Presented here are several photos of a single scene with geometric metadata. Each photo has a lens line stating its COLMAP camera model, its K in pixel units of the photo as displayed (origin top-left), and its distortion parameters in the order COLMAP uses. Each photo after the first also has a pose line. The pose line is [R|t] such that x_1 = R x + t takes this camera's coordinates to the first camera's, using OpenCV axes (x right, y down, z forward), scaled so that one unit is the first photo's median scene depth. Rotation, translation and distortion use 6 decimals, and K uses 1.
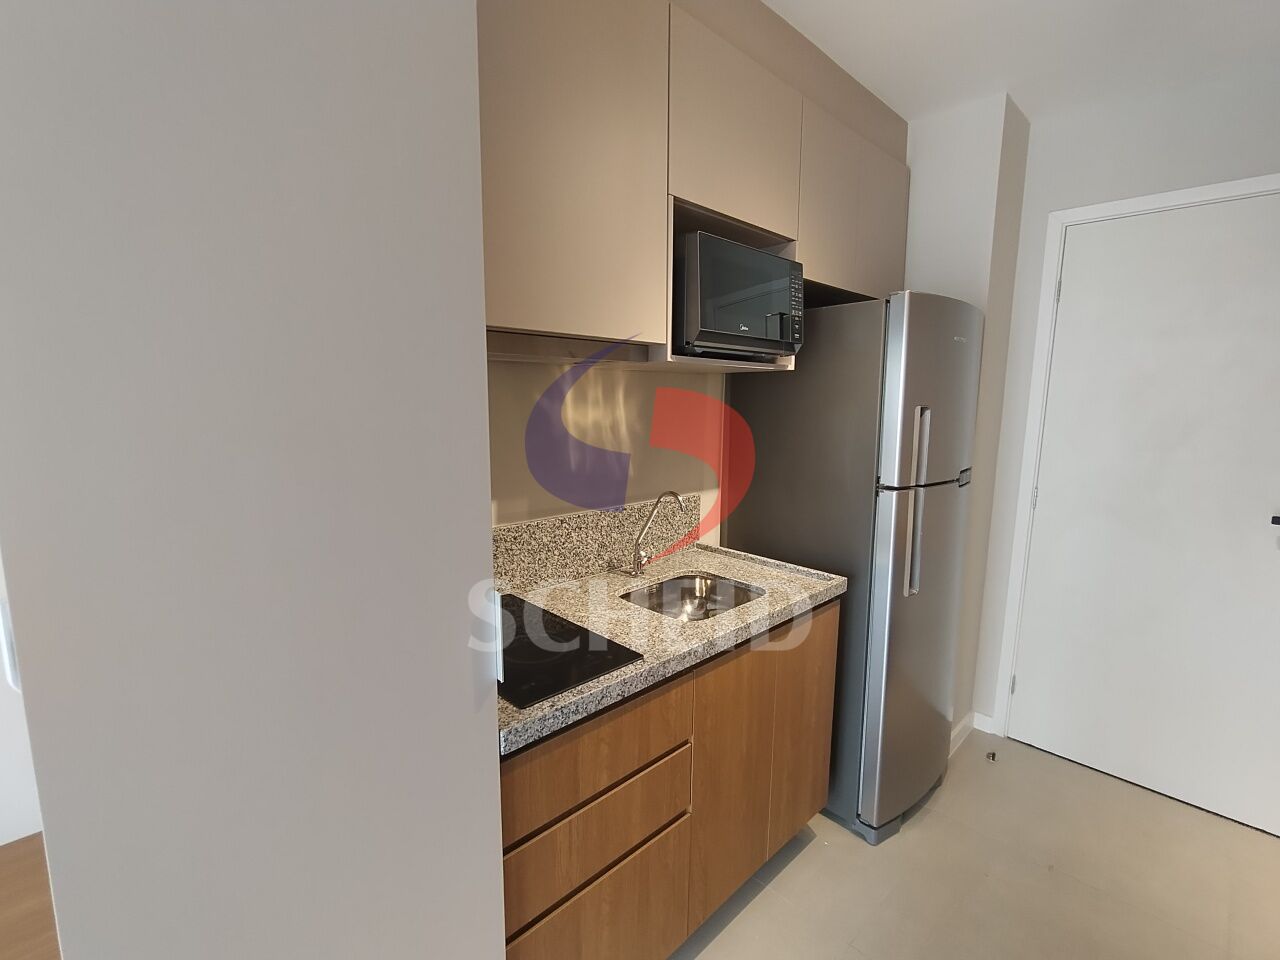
lens RADIAL K [[583.8, 0, 638.2], [0, 583.8, 482.9], [0, 0, 1]] dist [-0.007362, -0.000484]
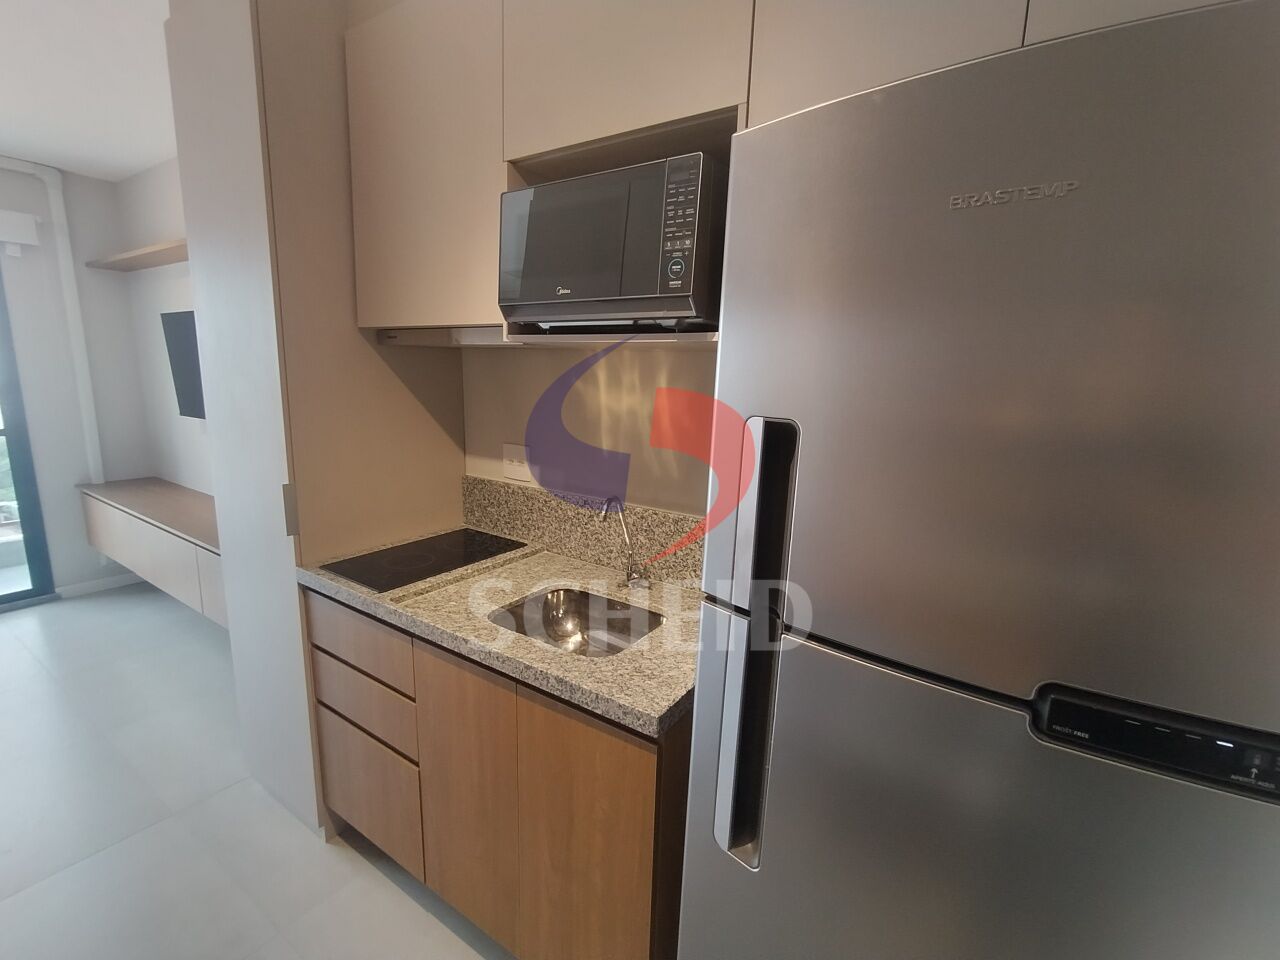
lens RADIAL K [[583.8, 0, 639.3], [0, 583.8, 481.8], [0, 0, 1]] dist [-0.007362, -0.000484]
pose [[0.200828, 0.180084, -0.962932, 0.860727], [-0.168983, 0.974592, 0.147022, -0.133998], [0.964942, 0.133193, 0.226157, 0.843053]]
